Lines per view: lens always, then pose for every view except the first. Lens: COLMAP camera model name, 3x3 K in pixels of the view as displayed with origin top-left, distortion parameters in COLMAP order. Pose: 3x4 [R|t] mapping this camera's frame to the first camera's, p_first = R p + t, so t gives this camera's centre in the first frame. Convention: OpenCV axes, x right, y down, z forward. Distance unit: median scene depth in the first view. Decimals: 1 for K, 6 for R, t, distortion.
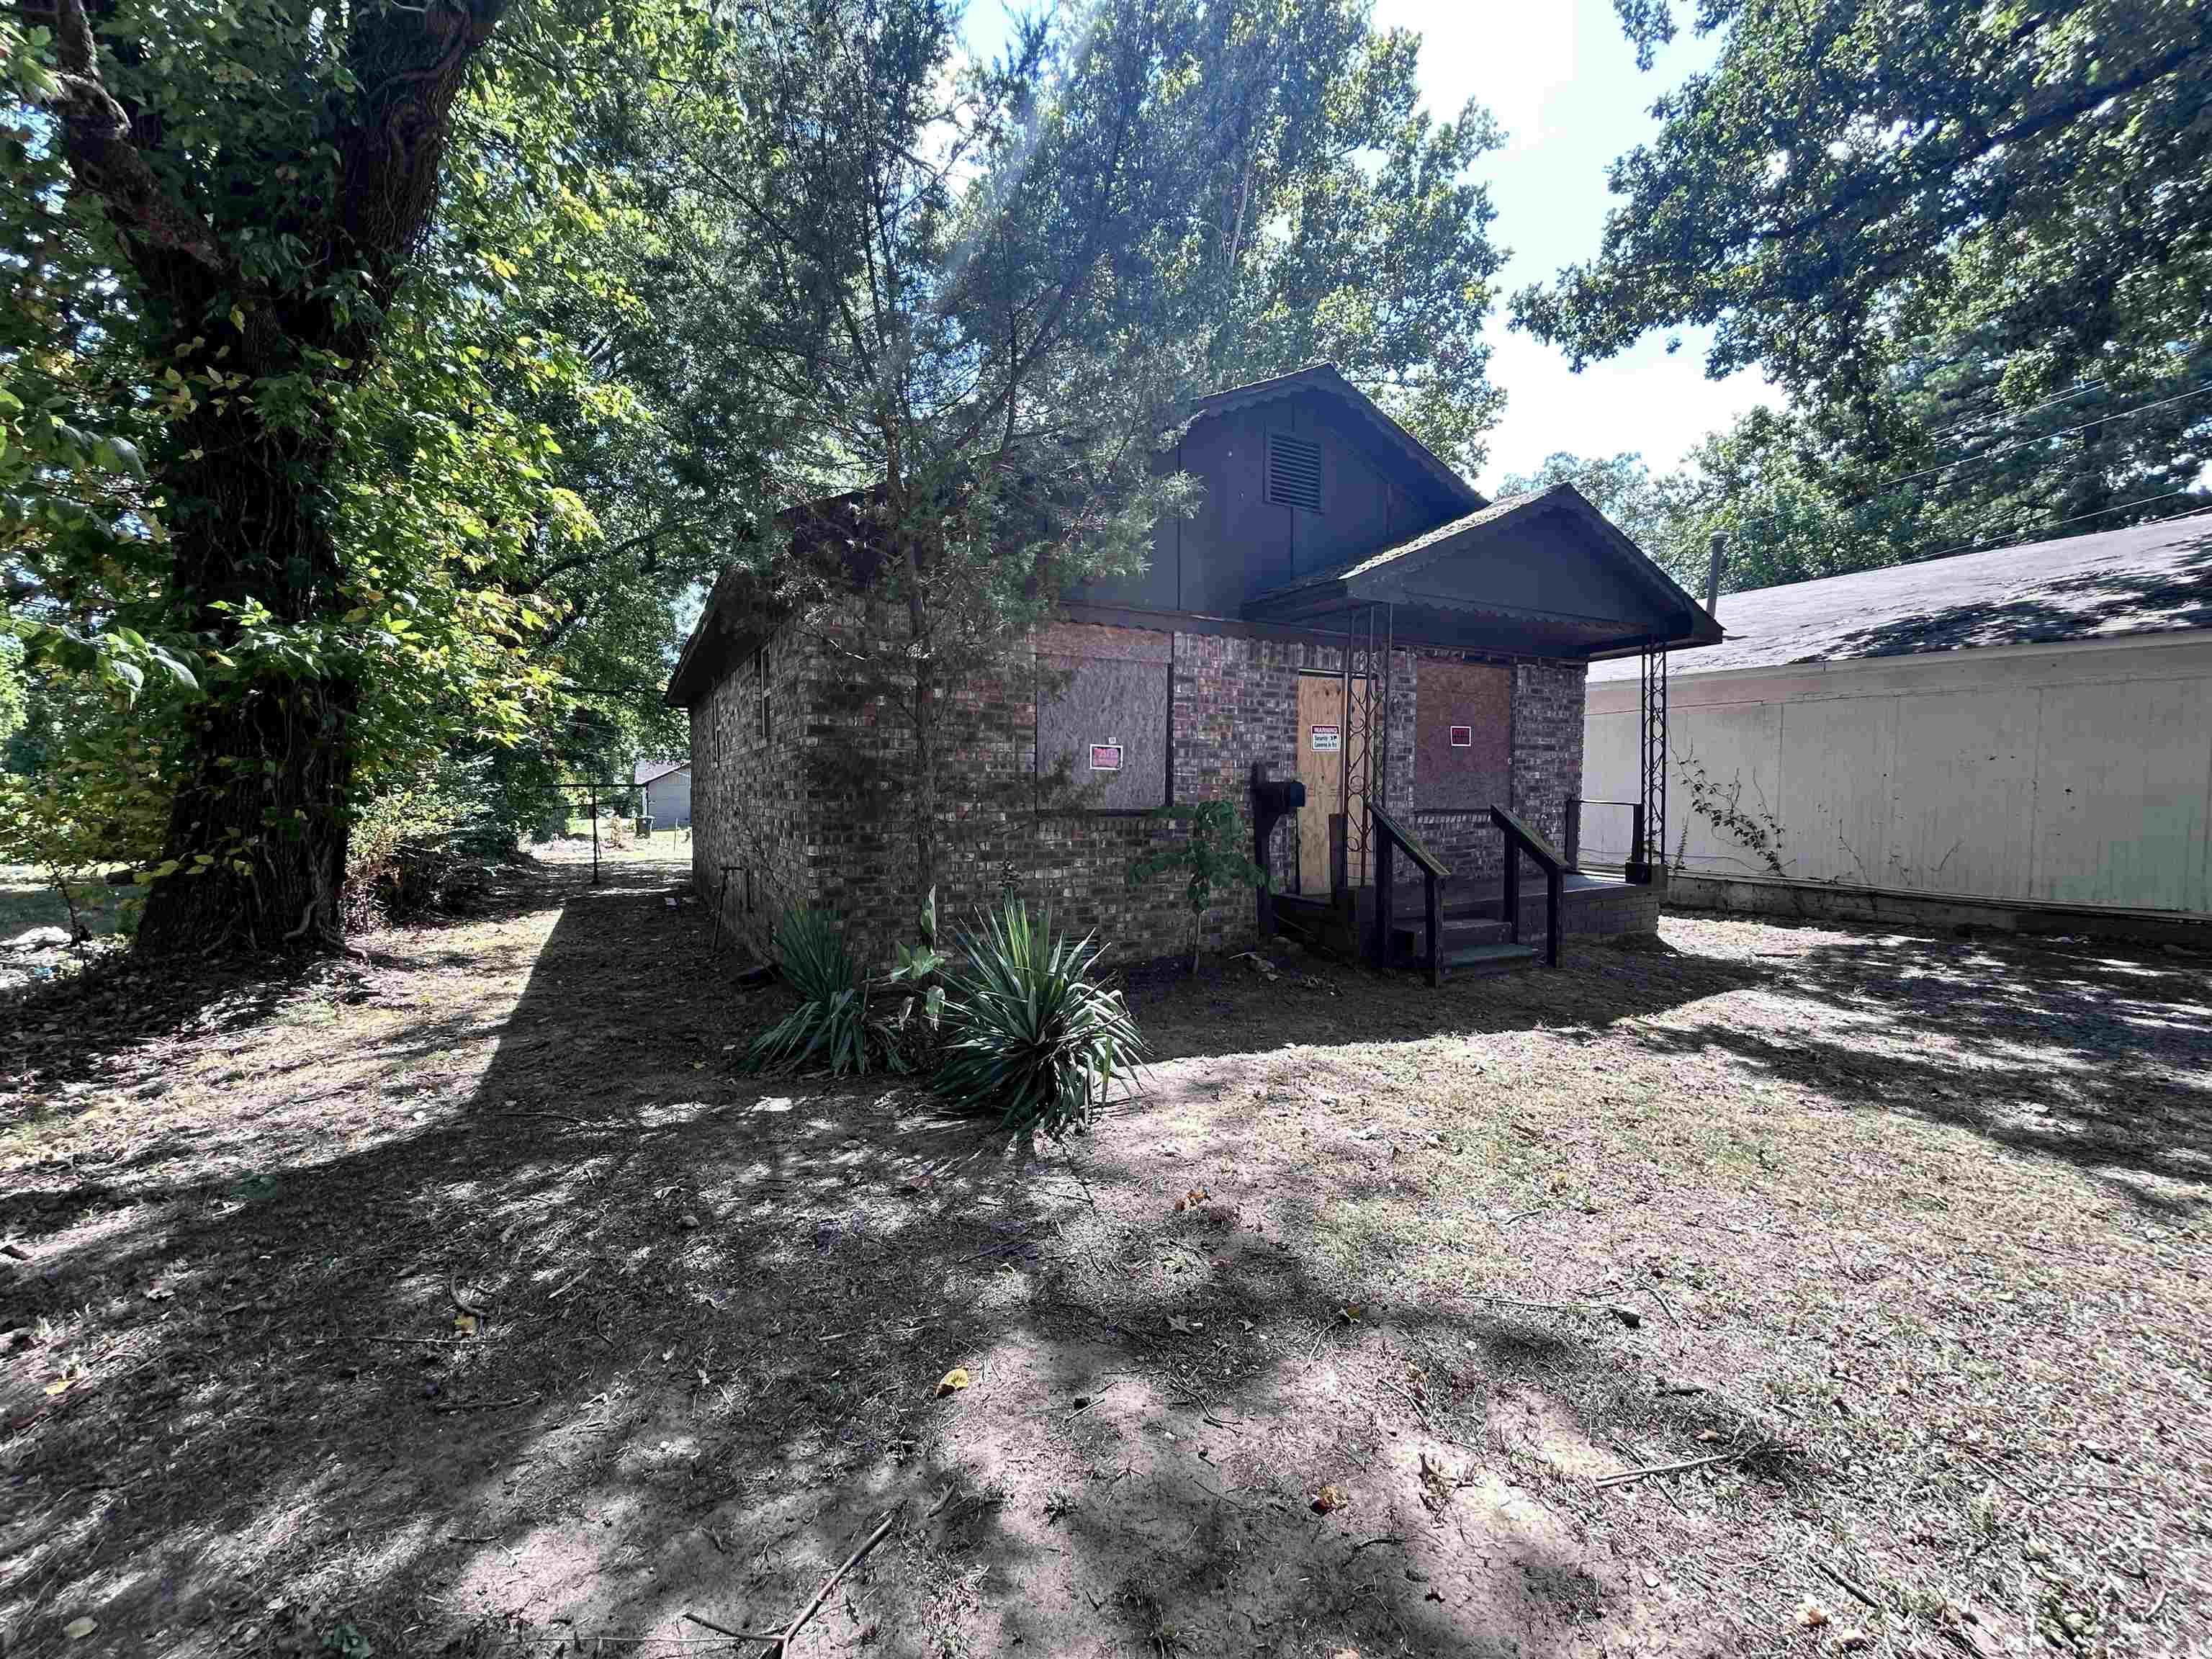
lens RADIAL K [[895.7, 0, 1105.3], [0, 895.7, 821.8], [0, 0, 1]] dist [-0.000173, 0.000584]
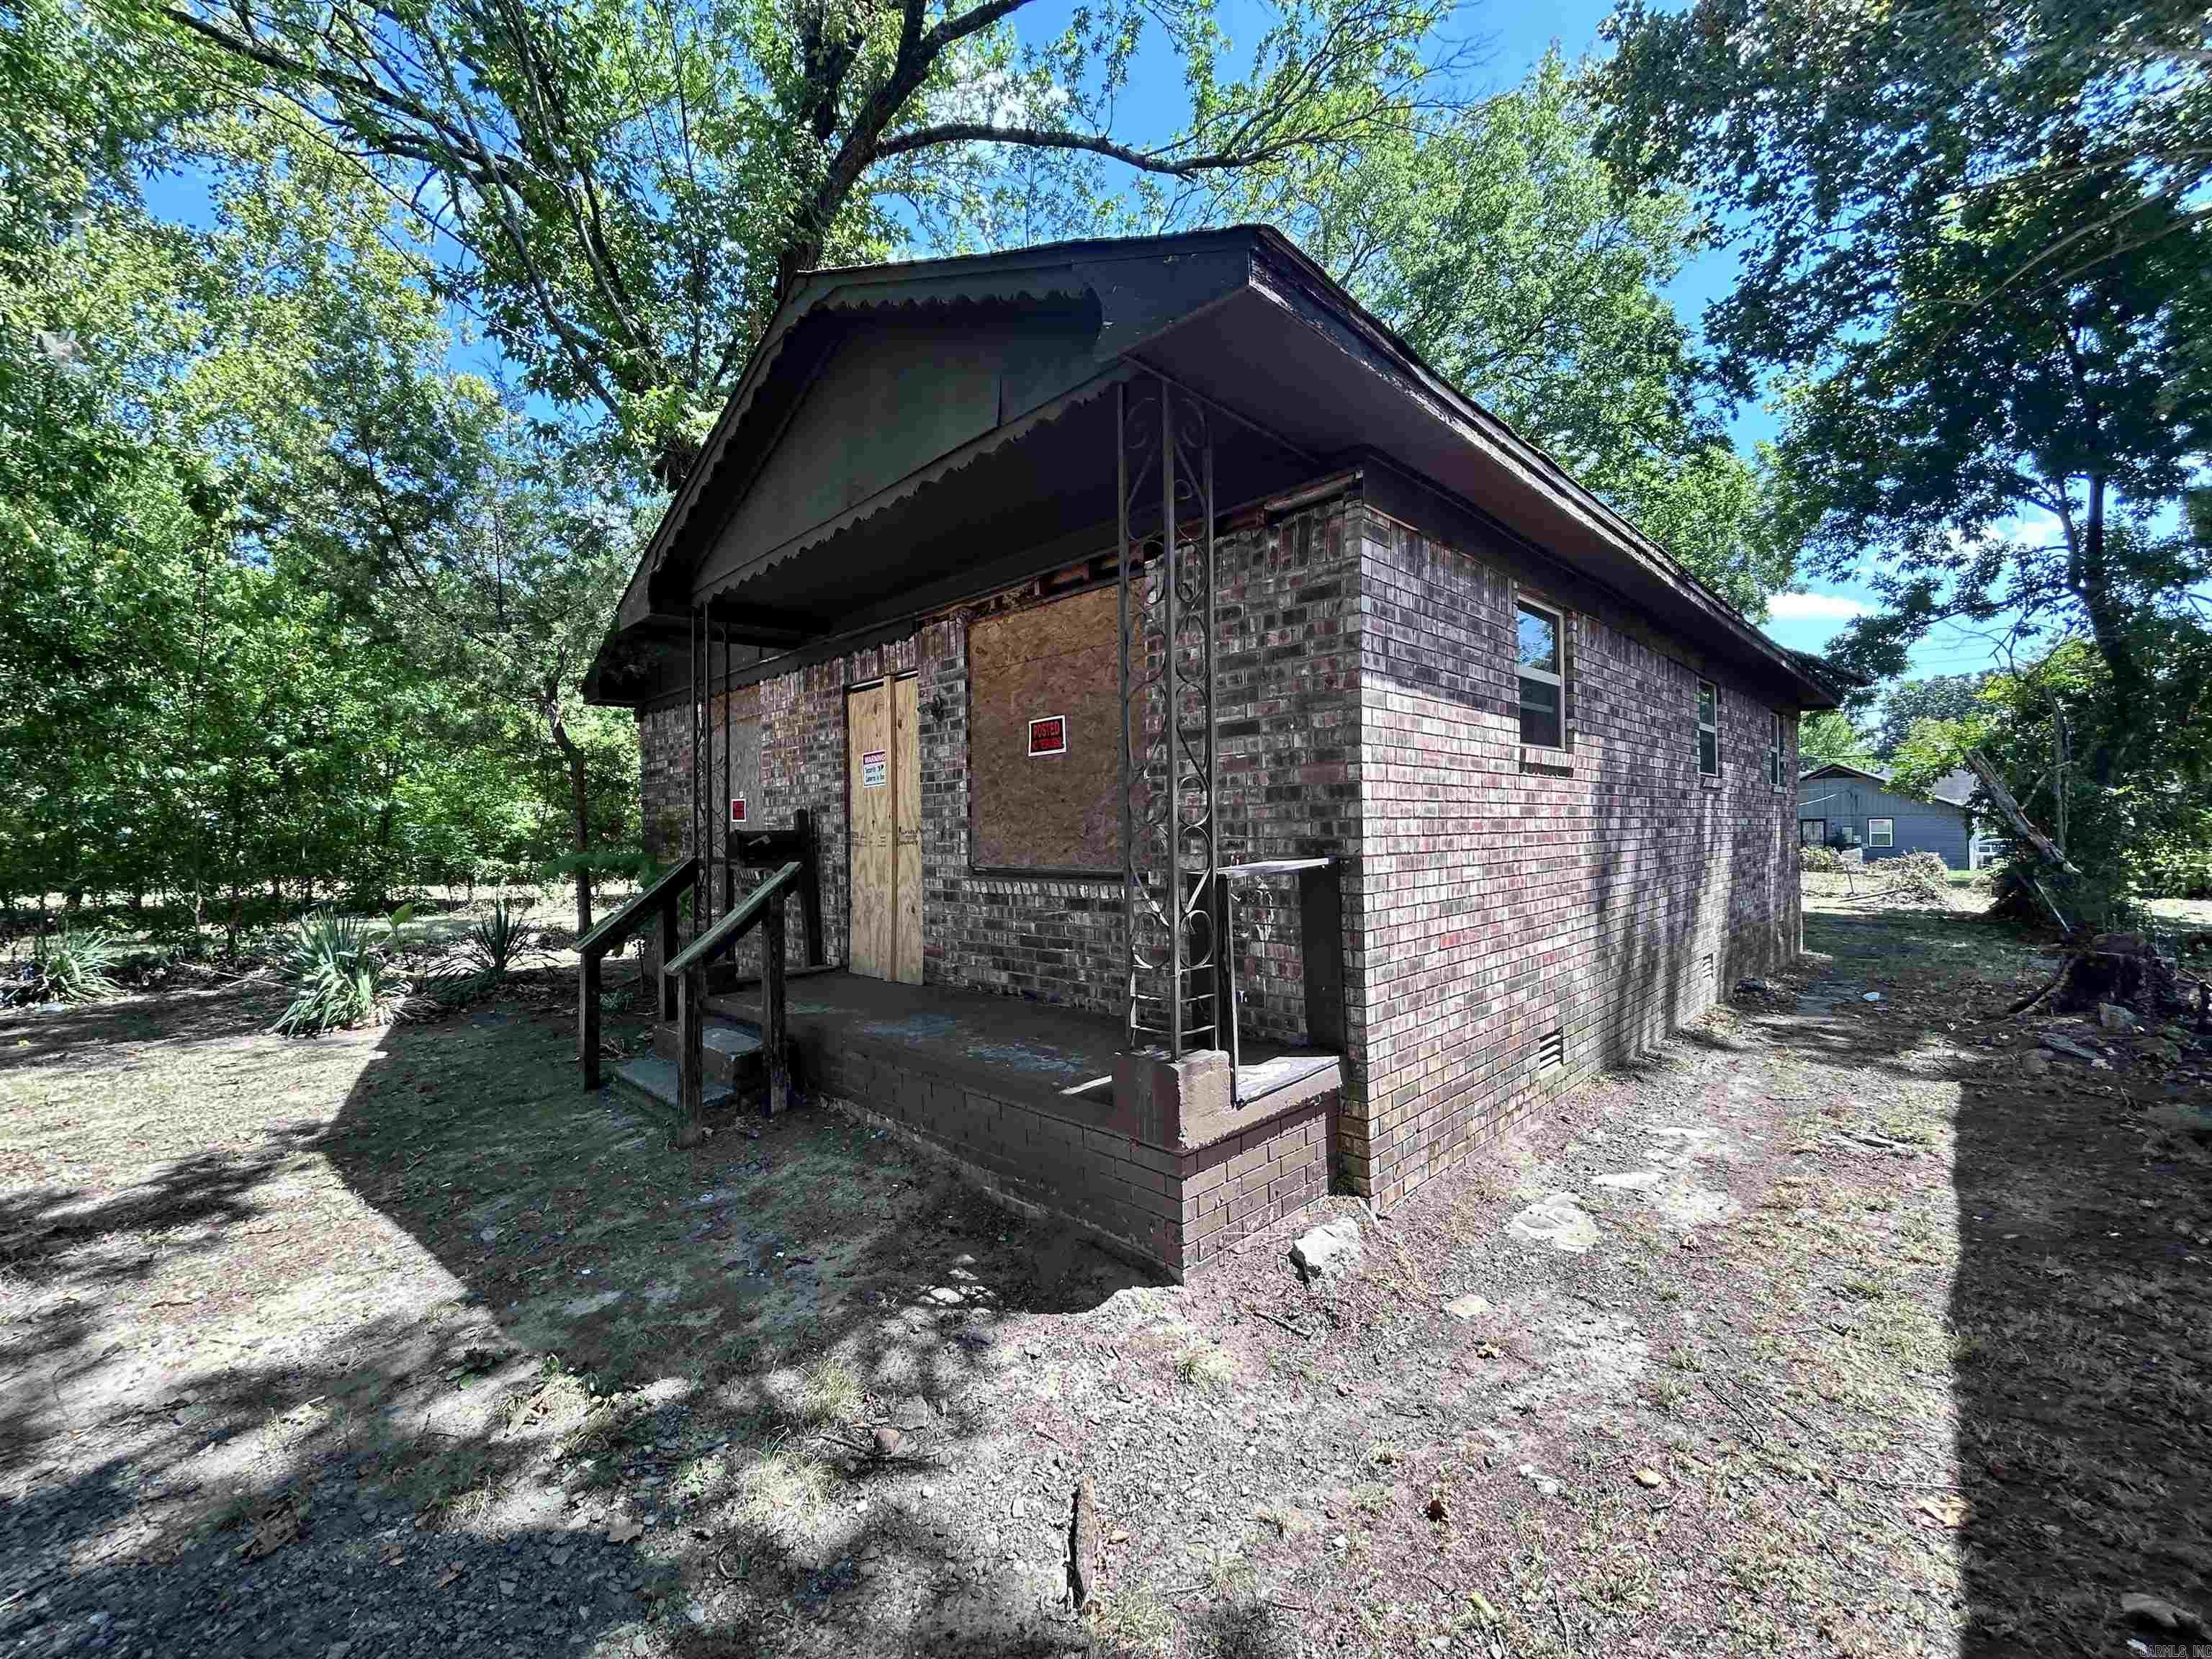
lens RADIAL K [[895.7, 0, 1089.3], [0, 895.7, 825.5], [0, 0, 1]] dist [-0.000173, 0.000584]
pose [[0.275829, -0.014190, -0.961102, 0.973351], [-0.019395, 0.999605, -0.020324, -0.032673], [0.961011, 0.024246, 0.275445, 0.923557]]
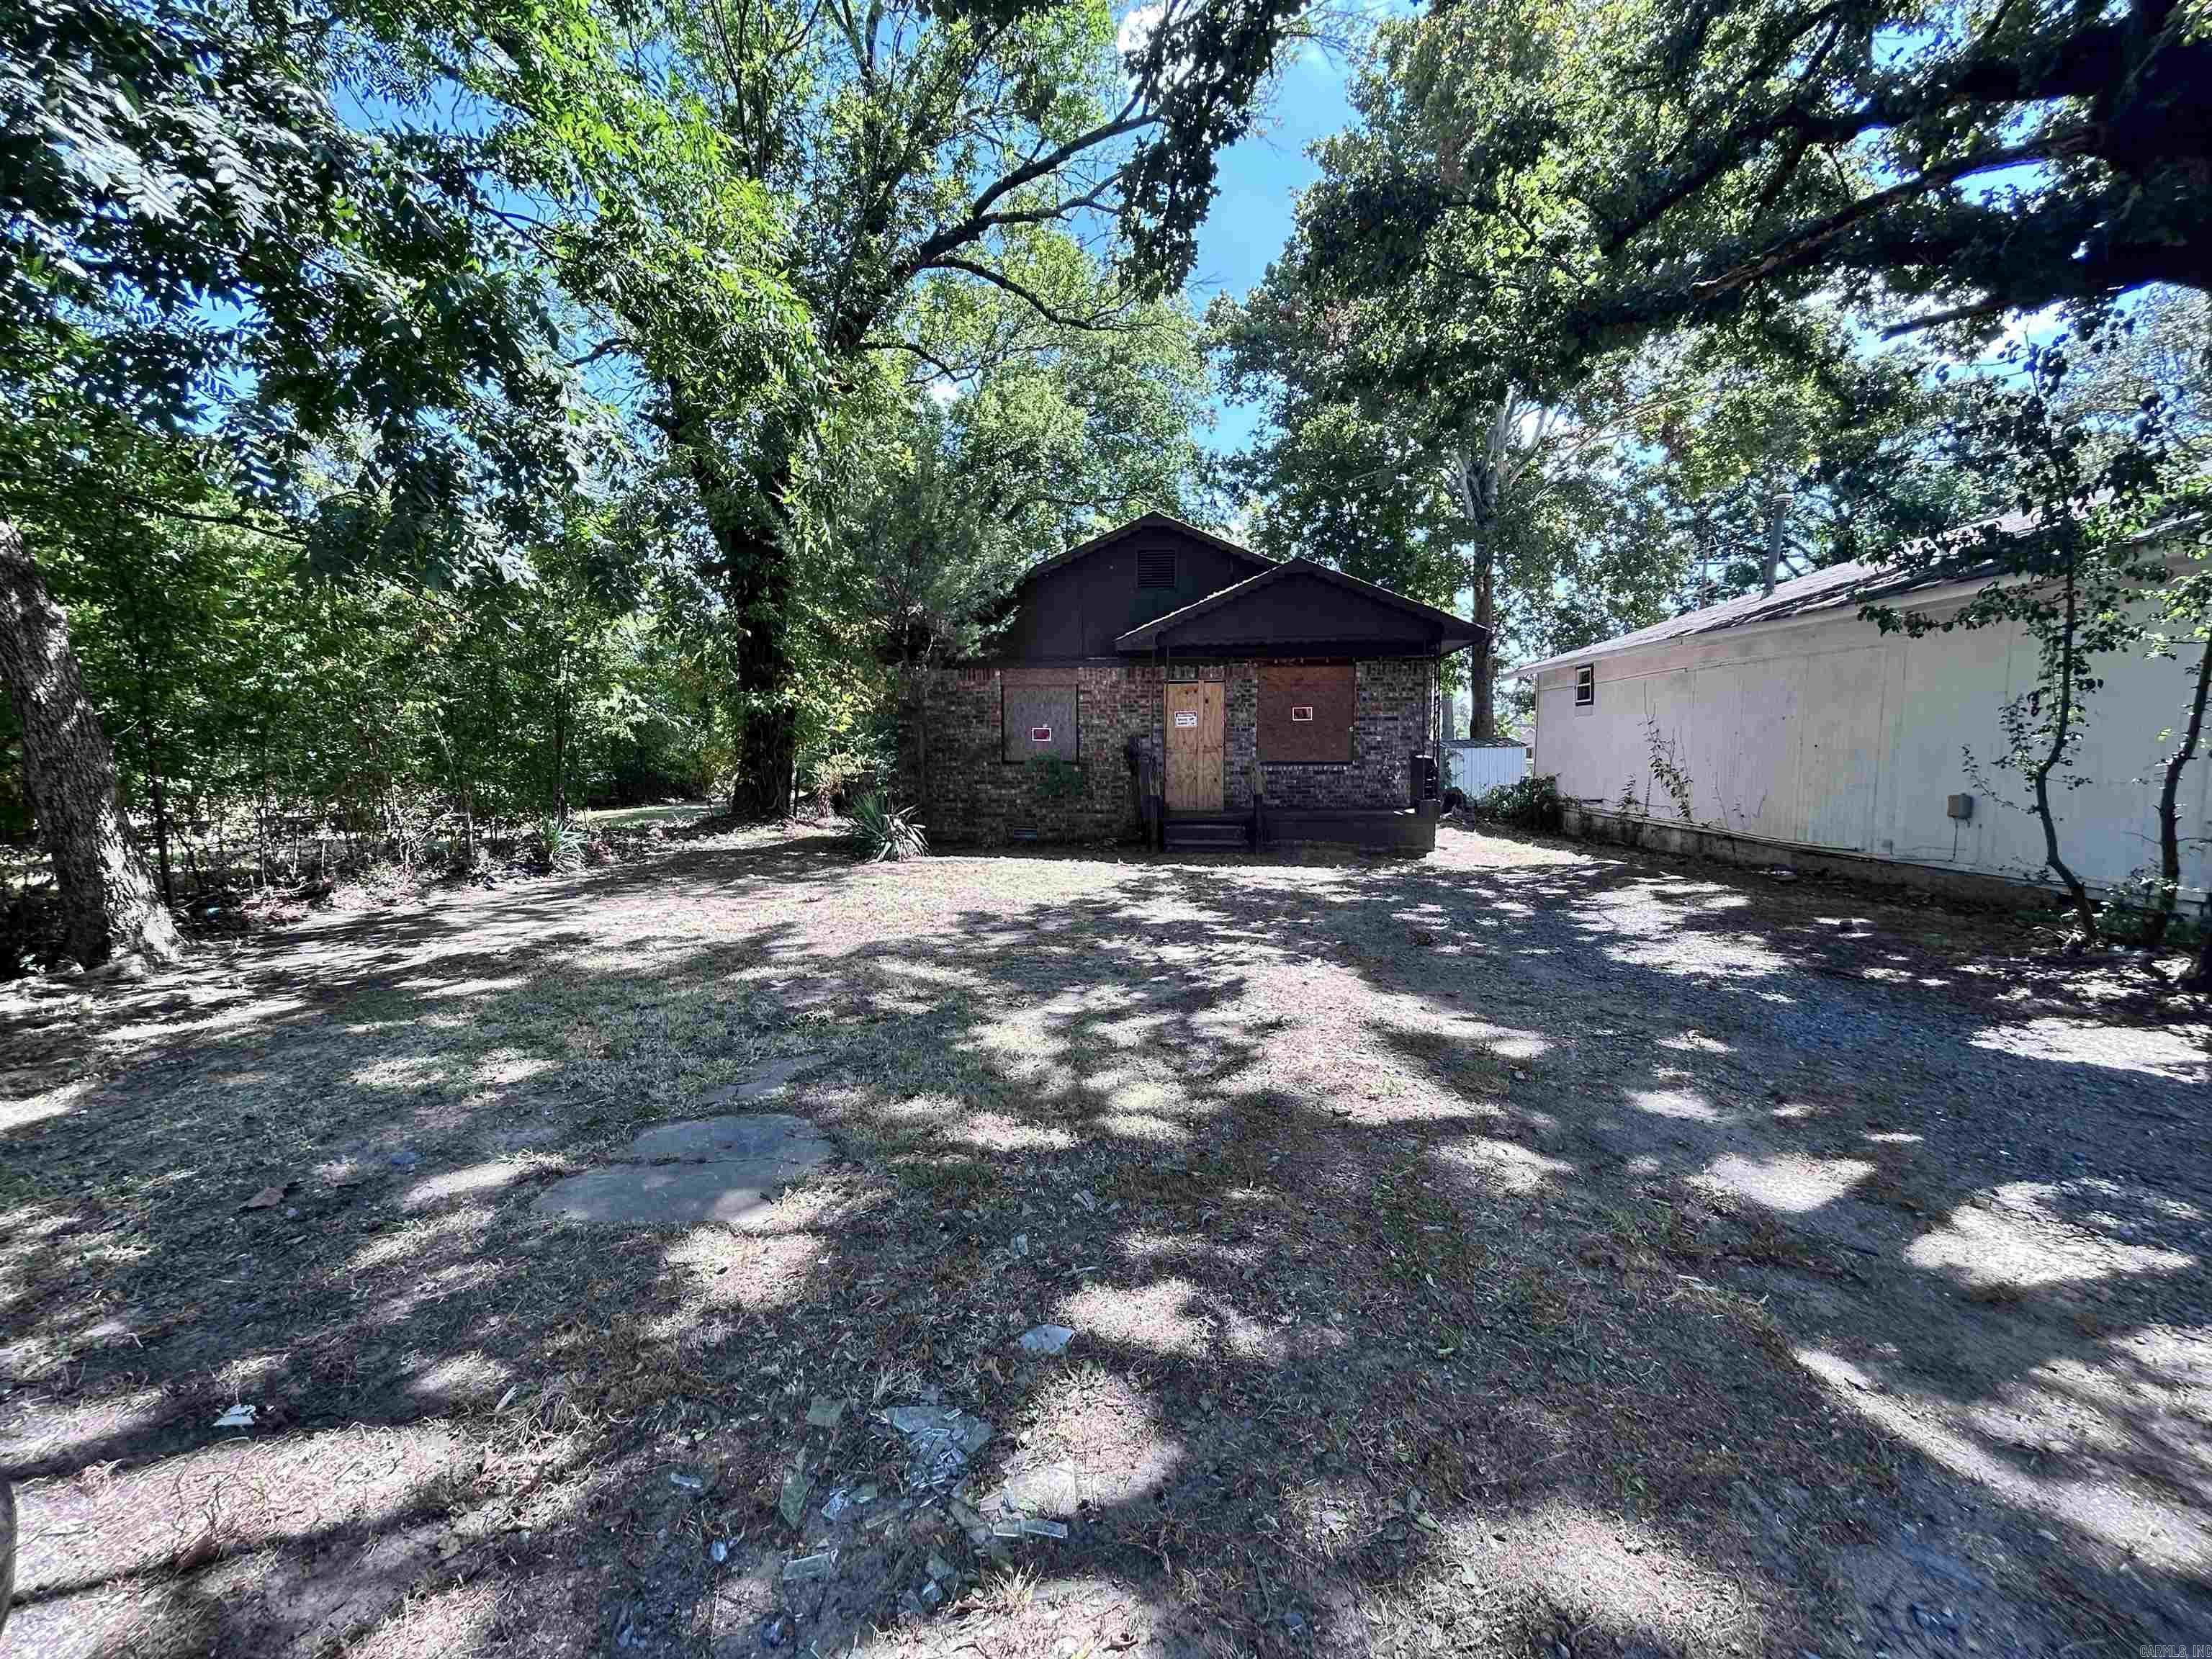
lens RADIAL K [[895.7, 0, 1097.3], [0, 895.7, 824.0], [0, 0, 1]] dist [-0.000173, 0.000584]
pose [[0.828176, 0.039875, -0.559048, 1.023716], [-0.014334, 0.998647, 0.049996, 0.022291], [0.560285, -0.033392, 0.827627, -0.498035]]
